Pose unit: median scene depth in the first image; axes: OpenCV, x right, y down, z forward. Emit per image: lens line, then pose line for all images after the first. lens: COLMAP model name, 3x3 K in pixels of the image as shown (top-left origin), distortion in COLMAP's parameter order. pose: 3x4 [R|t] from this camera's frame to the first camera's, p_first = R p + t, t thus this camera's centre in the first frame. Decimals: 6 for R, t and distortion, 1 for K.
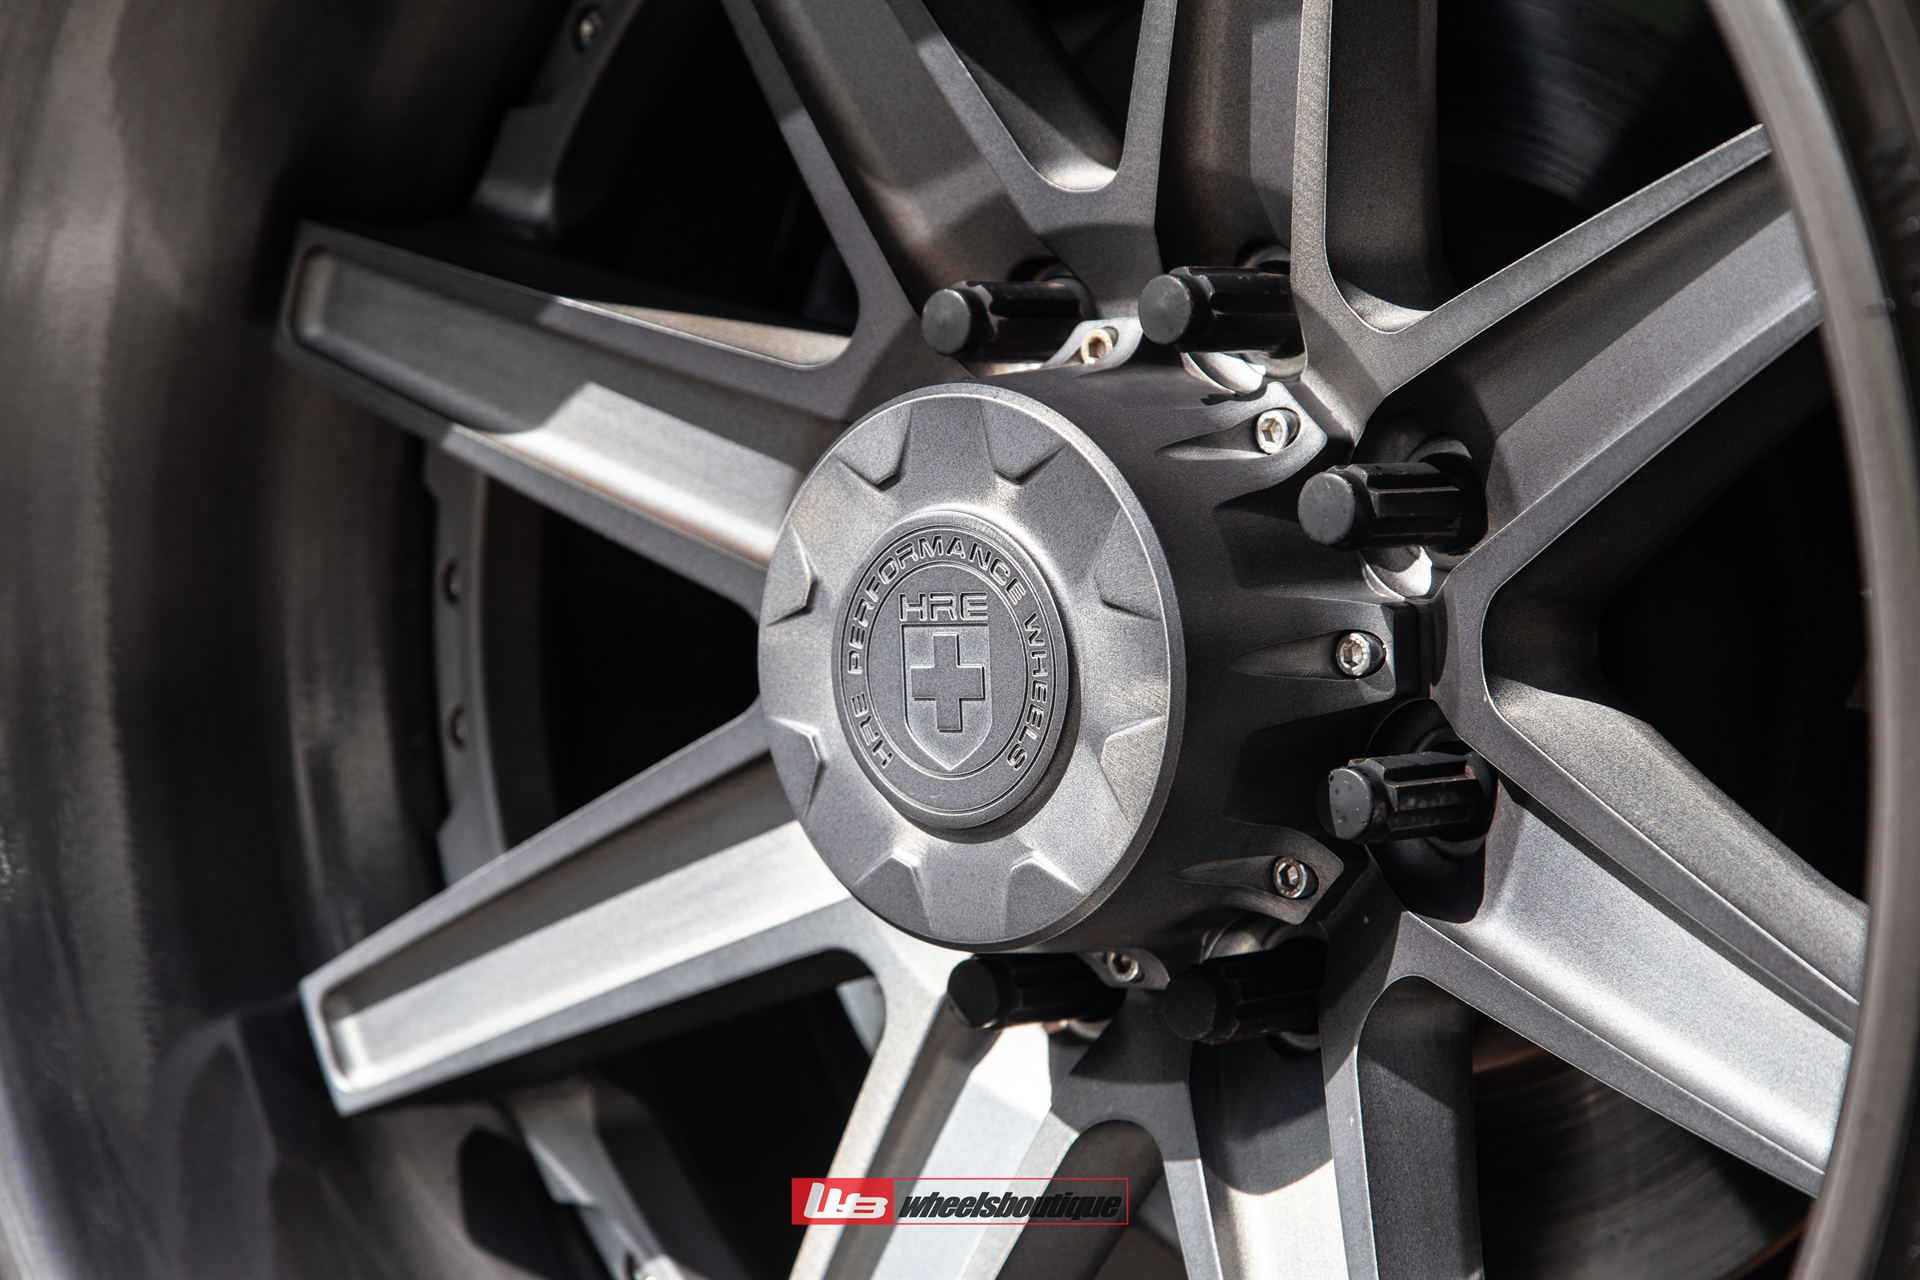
lens RADIAL K [[5030.0, 0, 961.3], [0, 5030.0, 641.7], [0, 0, 1]] dist [0.129127, 0.000000]
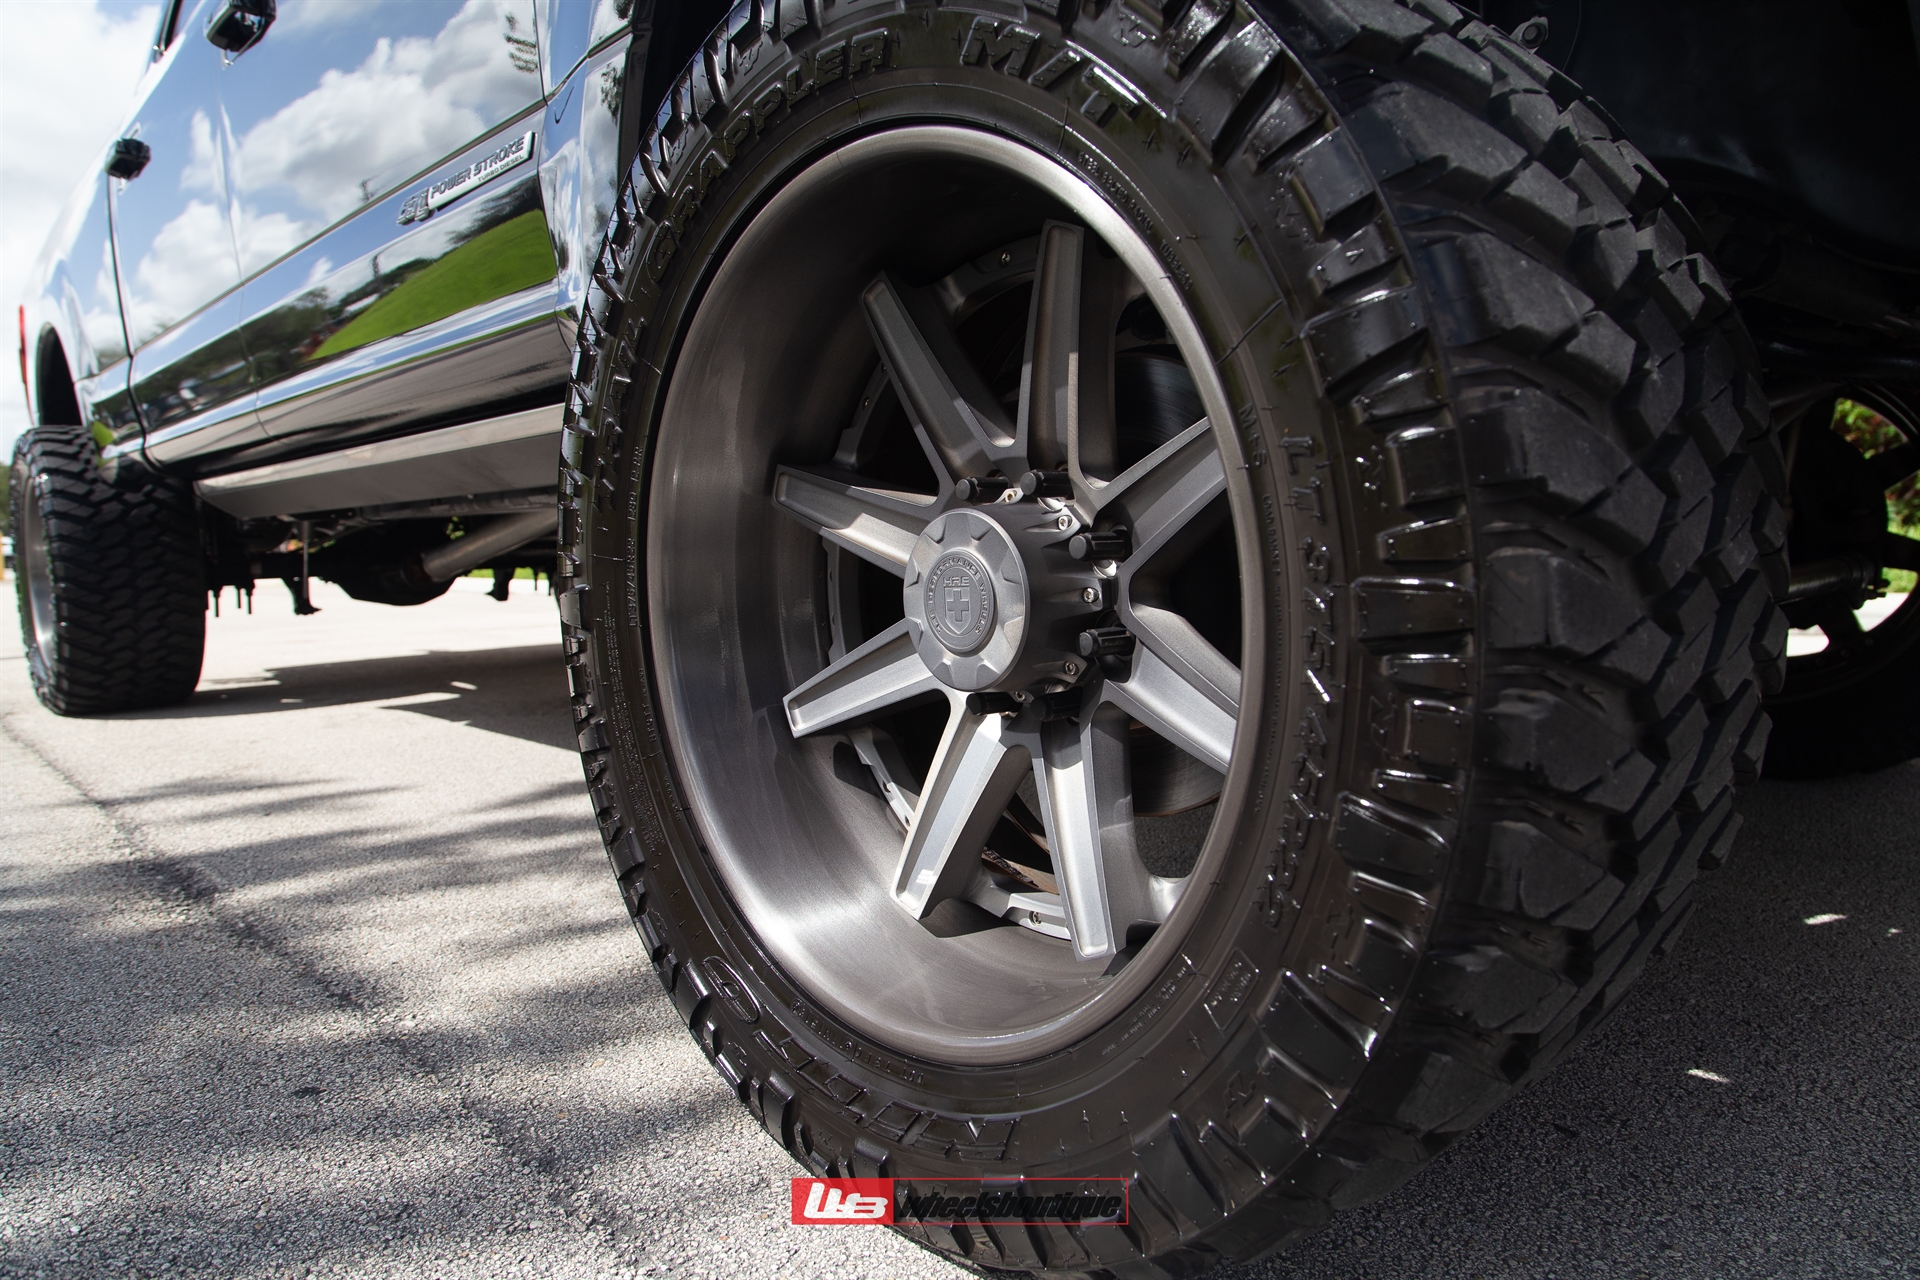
lens RADIAL K [[1248.2, 0, 964.8], [0, 1248.2, 639.0], [0, 0, 1]] dist [0.004470, 0.001185]
pose [[0.995864, -0.003830, -0.090779, 0.069384], [0.006997, 0.999377, 0.034596, 0.002182], [0.090590, -0.035088, 0.995270, 0.229894]]
